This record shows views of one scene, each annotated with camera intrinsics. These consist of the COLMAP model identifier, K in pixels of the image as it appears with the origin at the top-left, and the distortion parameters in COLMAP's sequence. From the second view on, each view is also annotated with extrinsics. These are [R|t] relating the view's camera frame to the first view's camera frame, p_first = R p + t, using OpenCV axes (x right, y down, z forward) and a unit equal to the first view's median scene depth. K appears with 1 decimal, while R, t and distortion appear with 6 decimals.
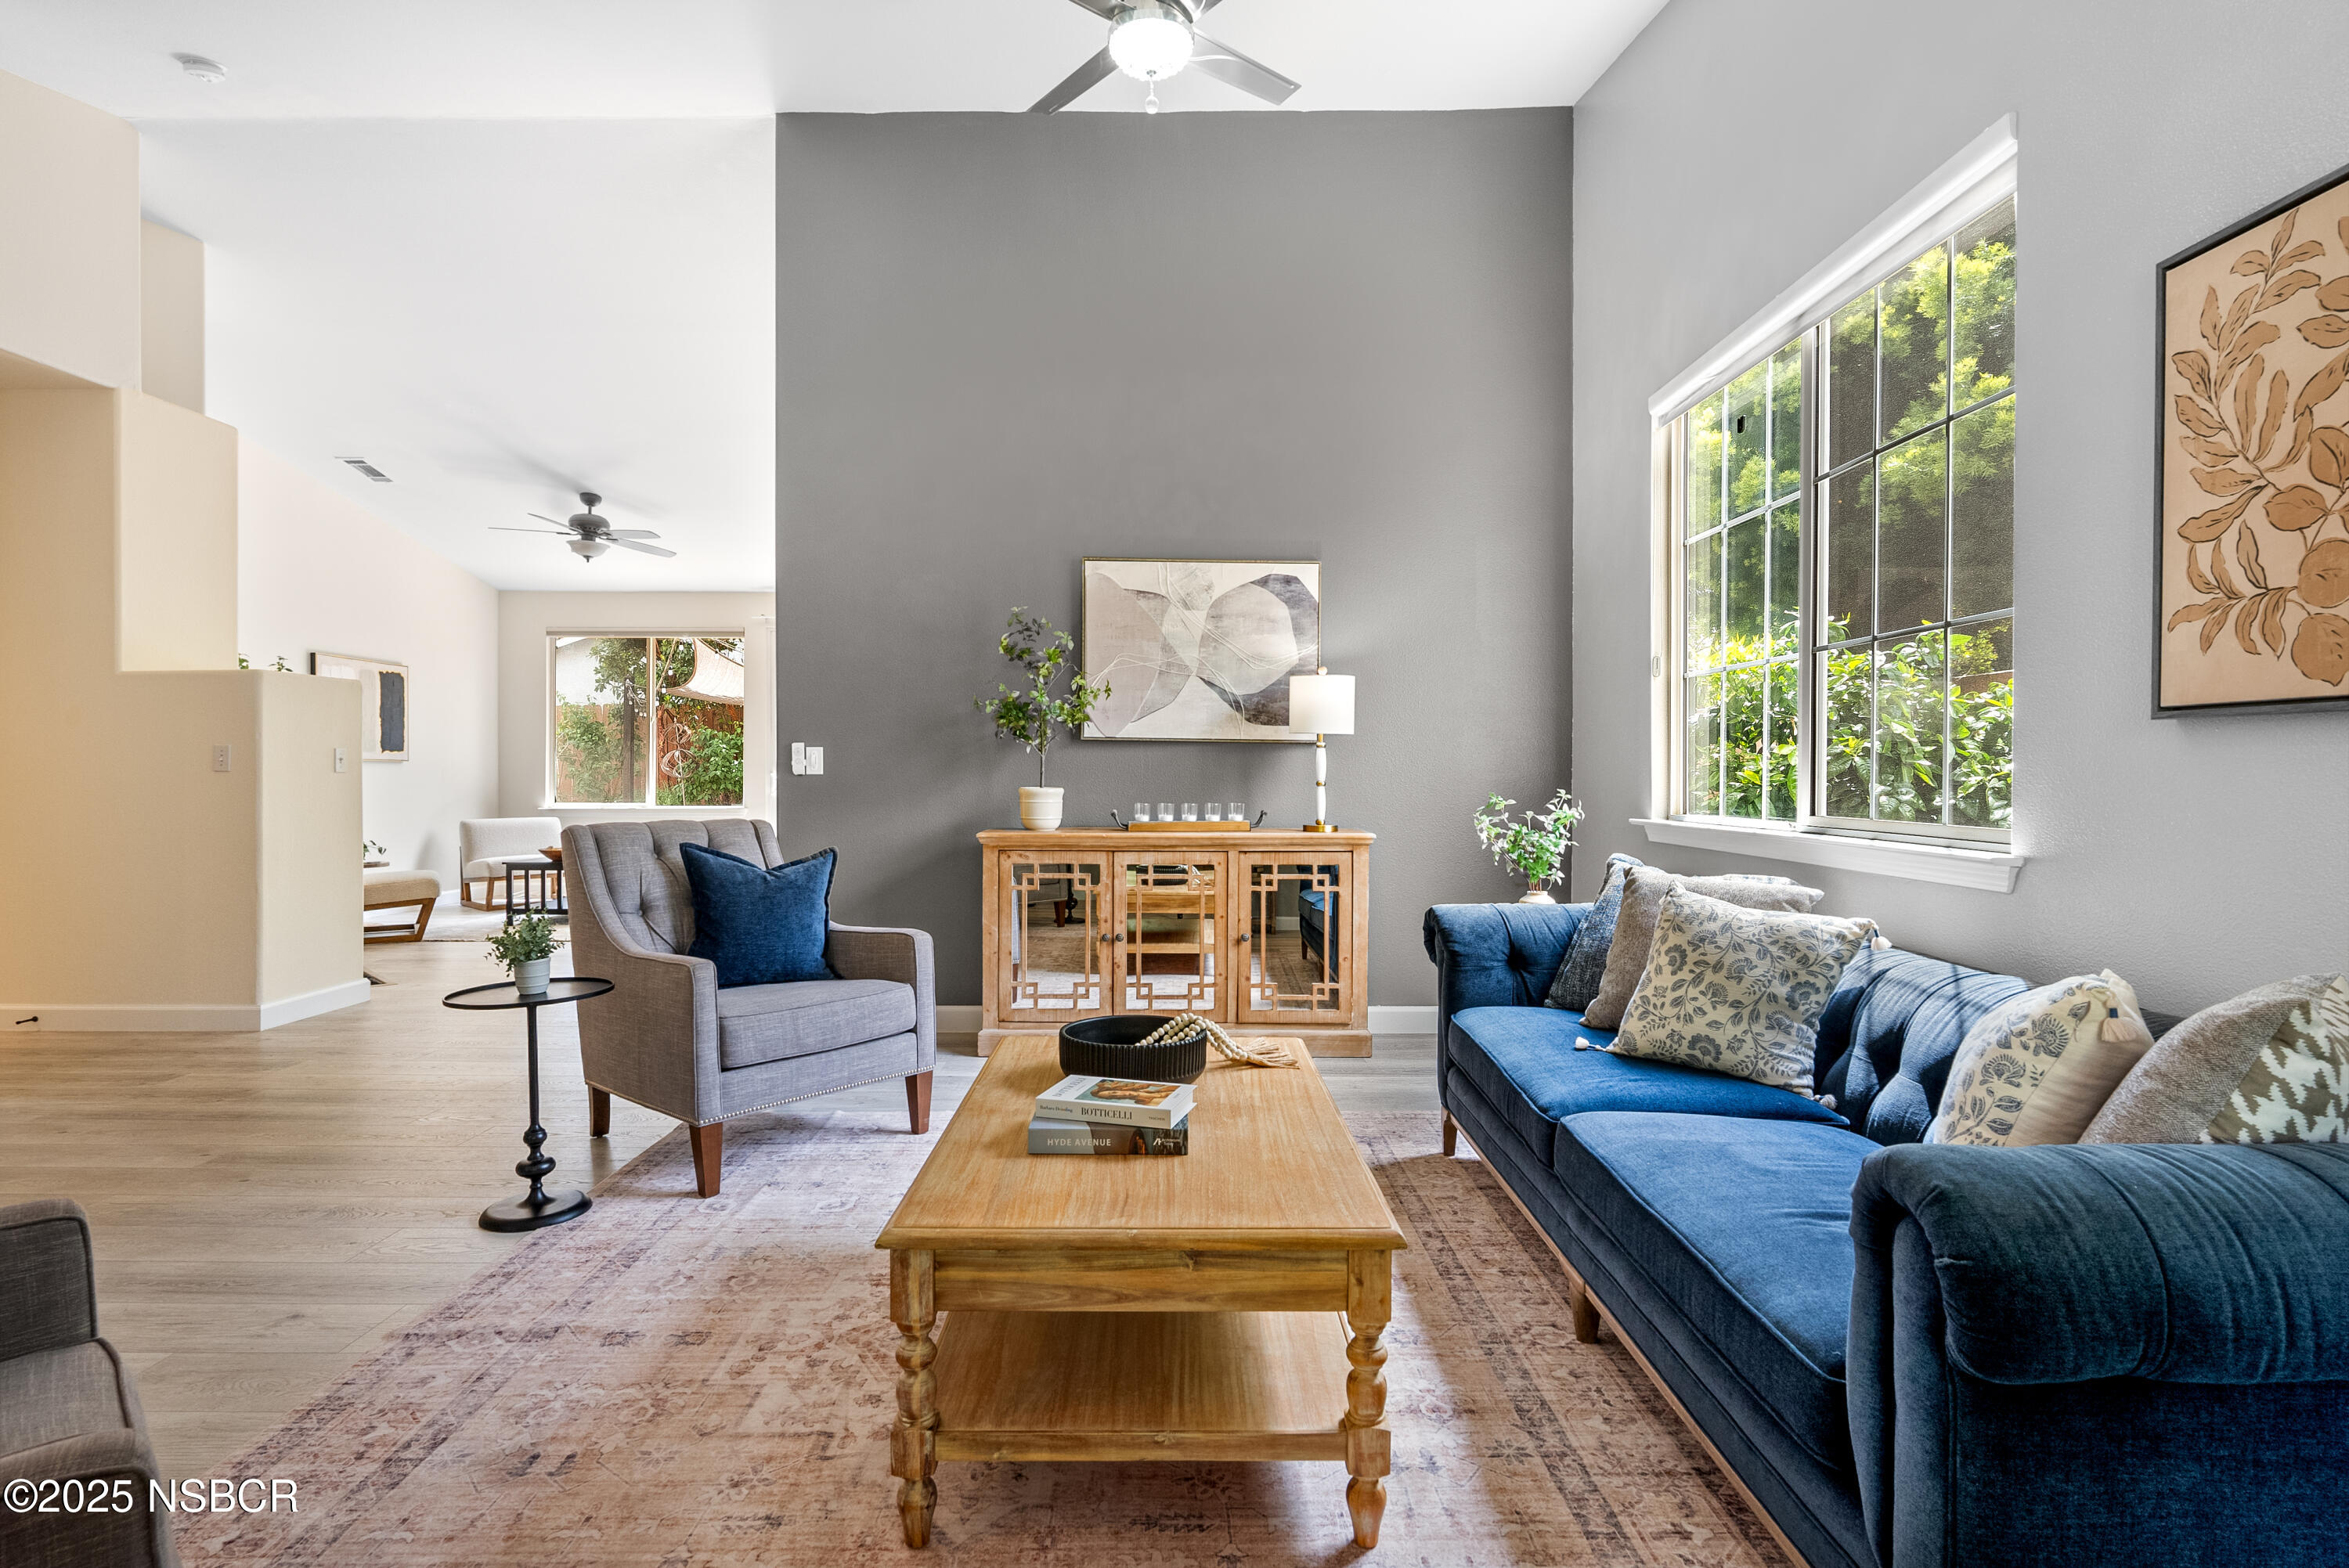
lens RADIAL K [[1184.3, 0, 1176.3], [0, 1184.3, 781.0], [0, 0, 1]] dist [-0.002058, 0.000213]
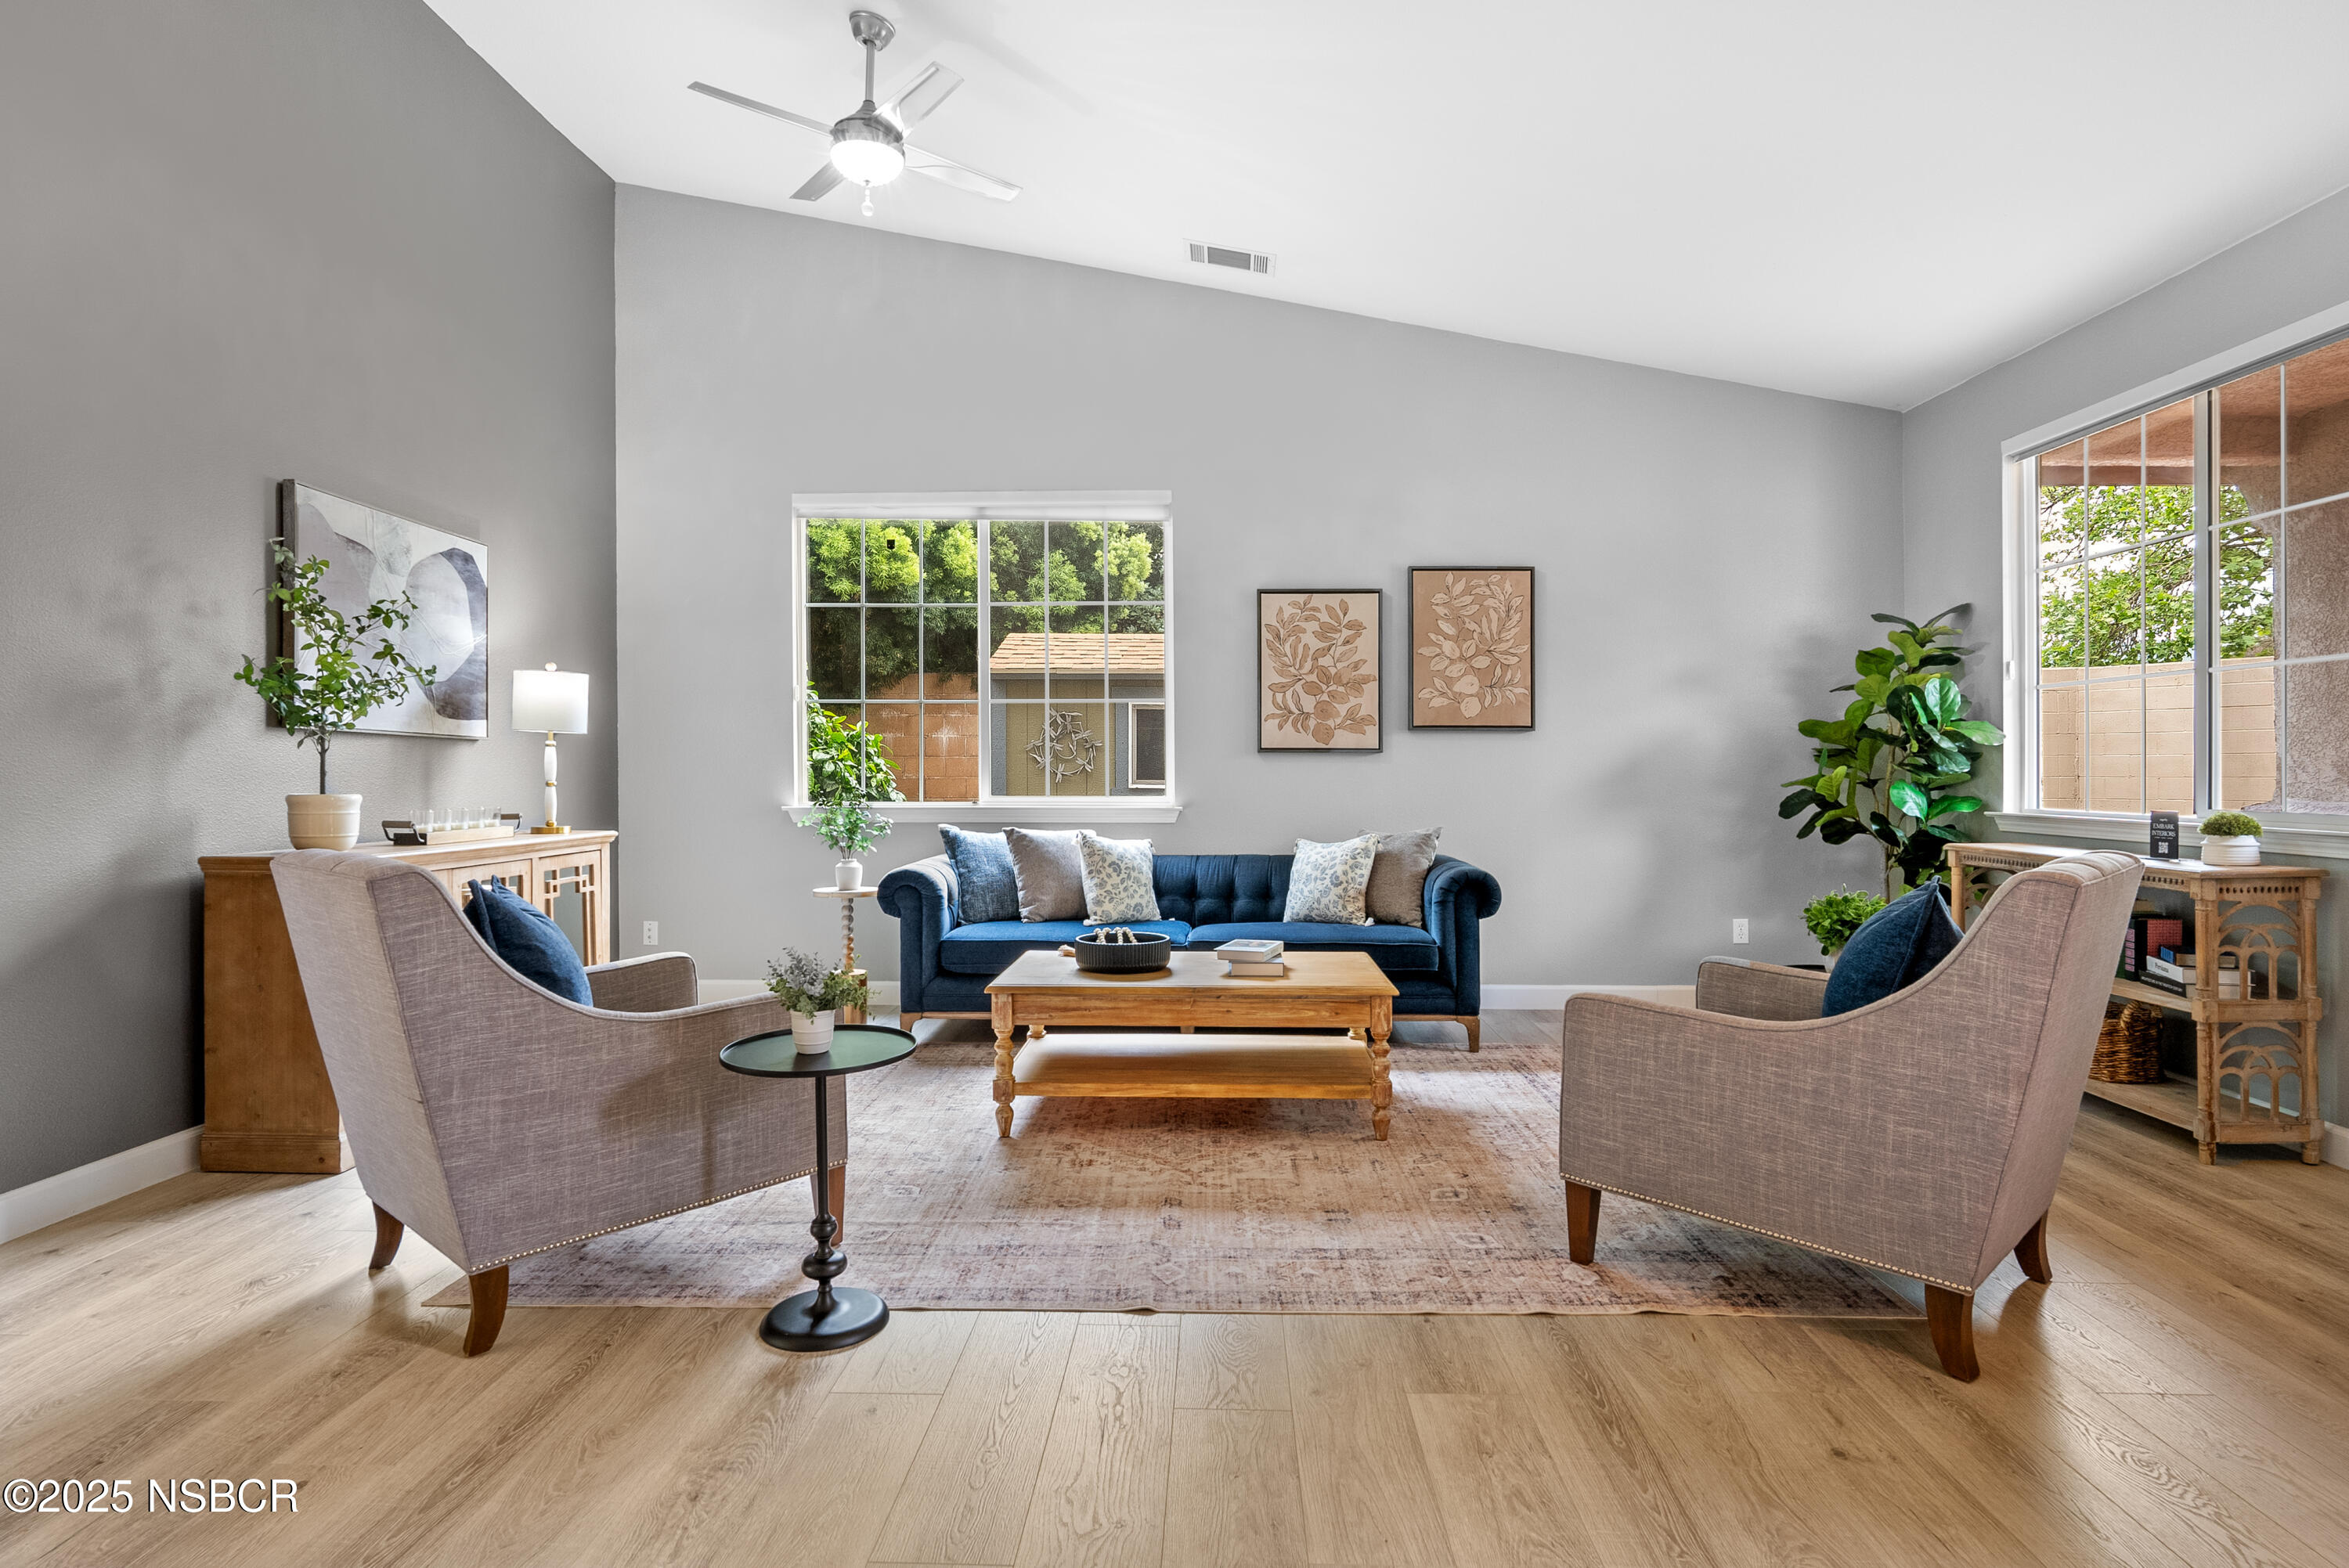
lens RADIAL K [[1184.3, 0, 1185.3], [0, 1184.3, 772.4], [0, 0, 1]] dist [-0.002058, 0.000213]
pose [[0.040468, -0.003417, 0.999175, -0.974284], [0.007088, 0.999970, 0.003133, -0.007437], [-0.999156, 0.006956, 0.040491, 0.524566]]
